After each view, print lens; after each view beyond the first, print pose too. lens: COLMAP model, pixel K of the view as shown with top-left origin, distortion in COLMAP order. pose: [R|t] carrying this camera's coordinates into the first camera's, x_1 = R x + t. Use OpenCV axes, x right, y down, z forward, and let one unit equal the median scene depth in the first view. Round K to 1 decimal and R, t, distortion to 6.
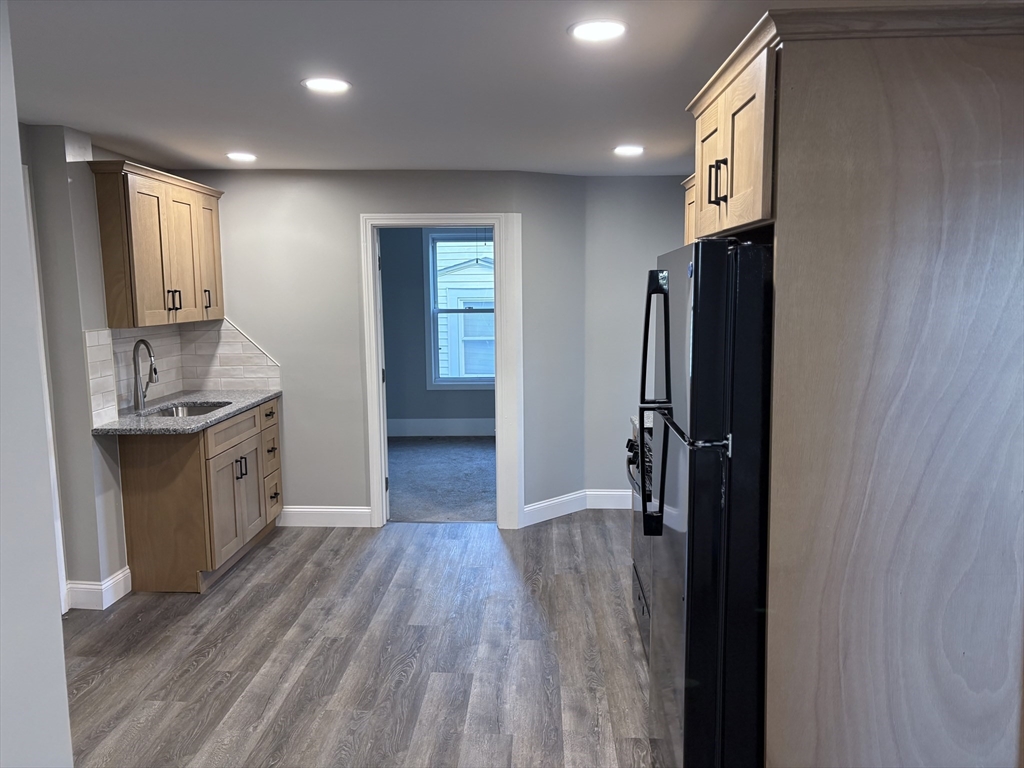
lens RADIAL K [[778.5, 0, 512.0], [0, 778.5, 384.0], [0, 0, 1]] dist [0.029284, -0.001271]
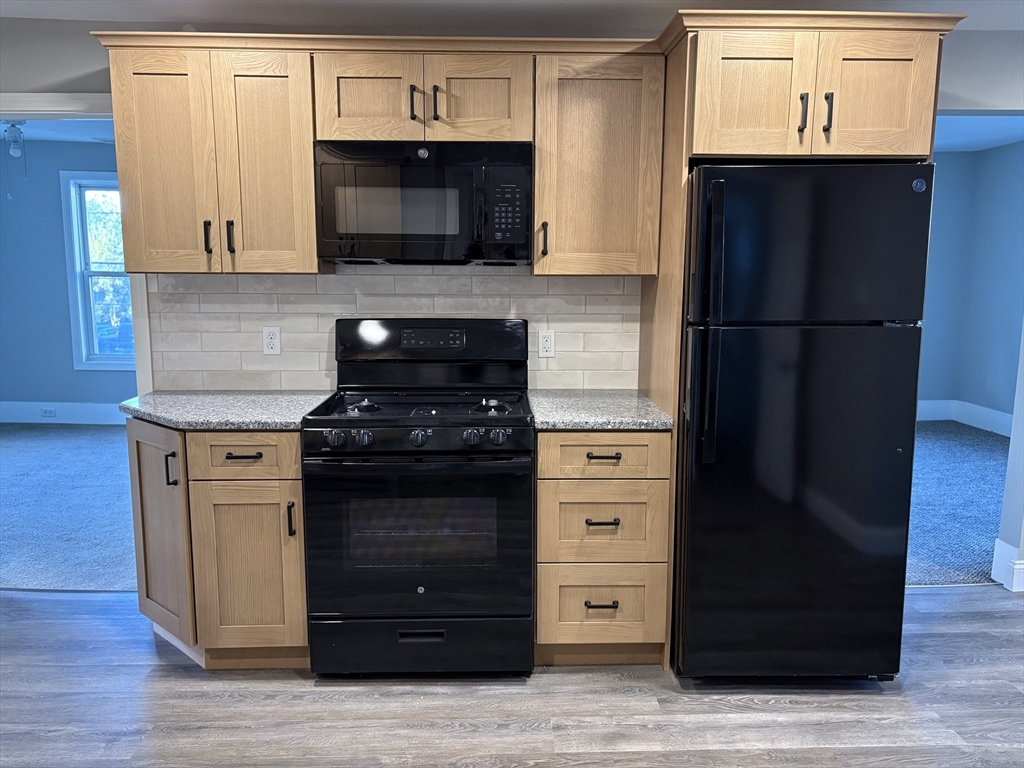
lens RADIAL K [[772.2, 0, 512.0], [0, 772.2, 384.0], [0, 0, 1]] dist [0.039051, -0.031334]
pose [[-0.065911, -0.135587, 0.988571, -0.452350], [0.123113, 0.982050, 0.142901, -0.039061], [-0.990201, 0.131125, -0.048036, 0.785065]]
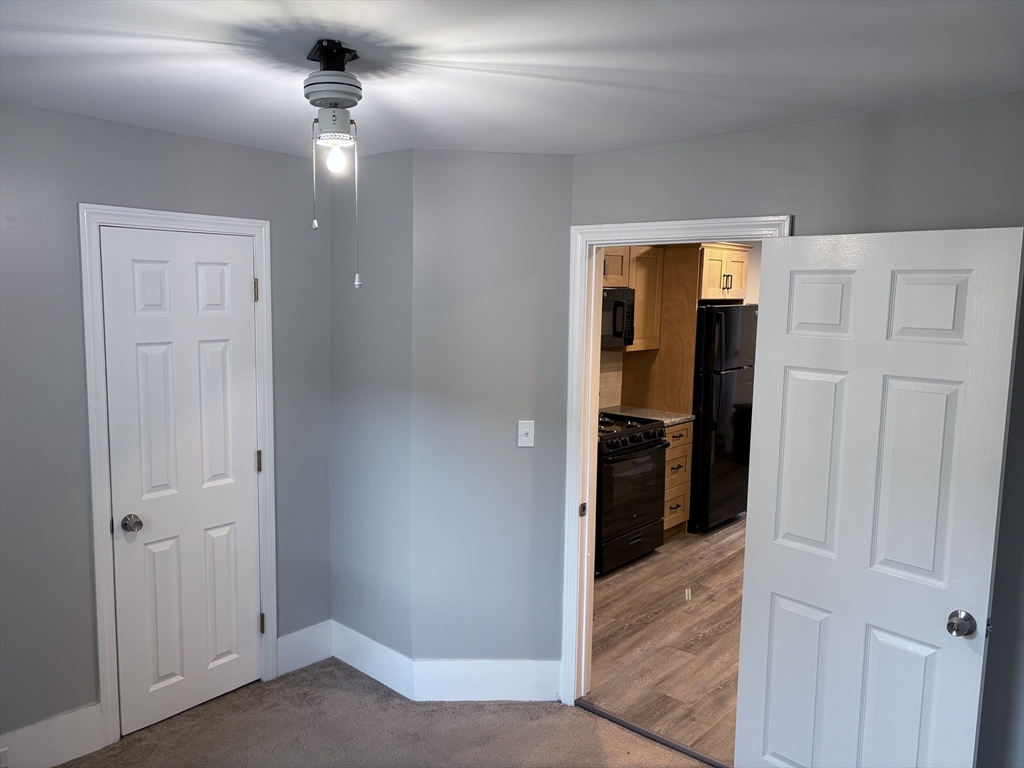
lens RADIAL K [[772.2, 0, 512.0], [0, 772.2, 384.0], [0, 0, 1]] dist [0.039051, -0.031334]
pose [[-0.779247, -0.083767, 0.621094, -0.448622], [0.070137, 0.973146, 0.219244, -0.283787], [-0.622780, 0.214407, -0.752446, 1.846809]]
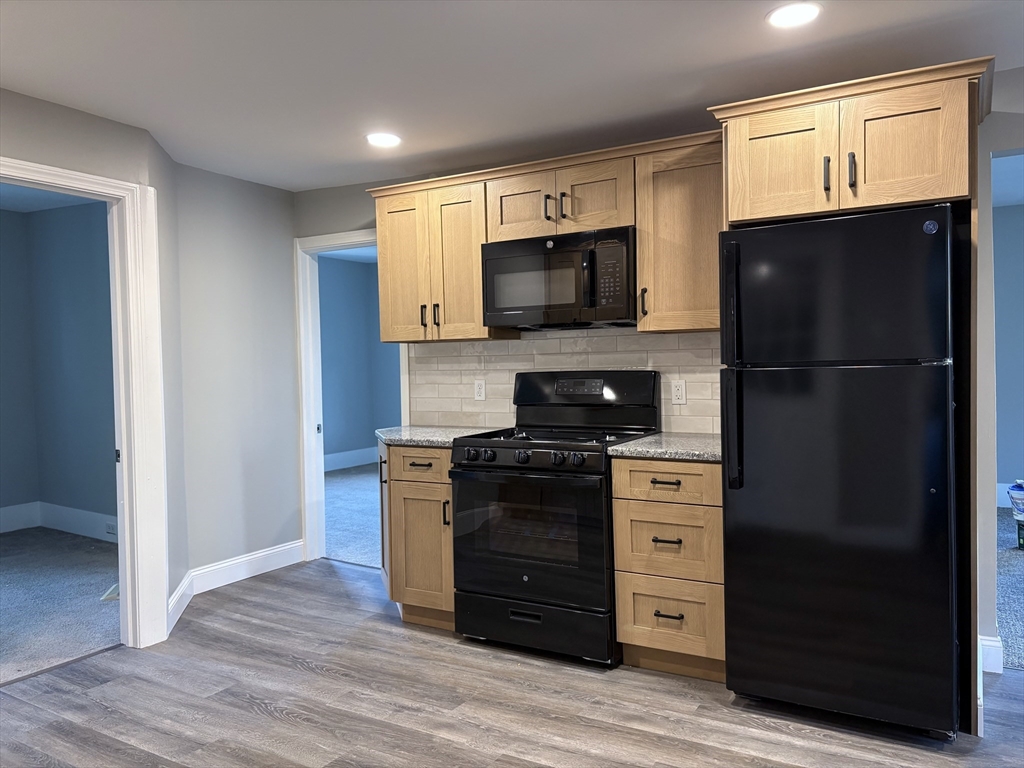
lens RADIAL K [[772.2, 0, 512.0], [0, 772.2, 384.0], [0, 0, 1]] dist [0.039051, -0.031334]
pose [[0.473362, -0.030151, 0.880352, -0.553189], [0.129971, 0.990866, -0.035949, 0.032015], [-0.871226, 0.131438, 0.472957, 0.461182]]
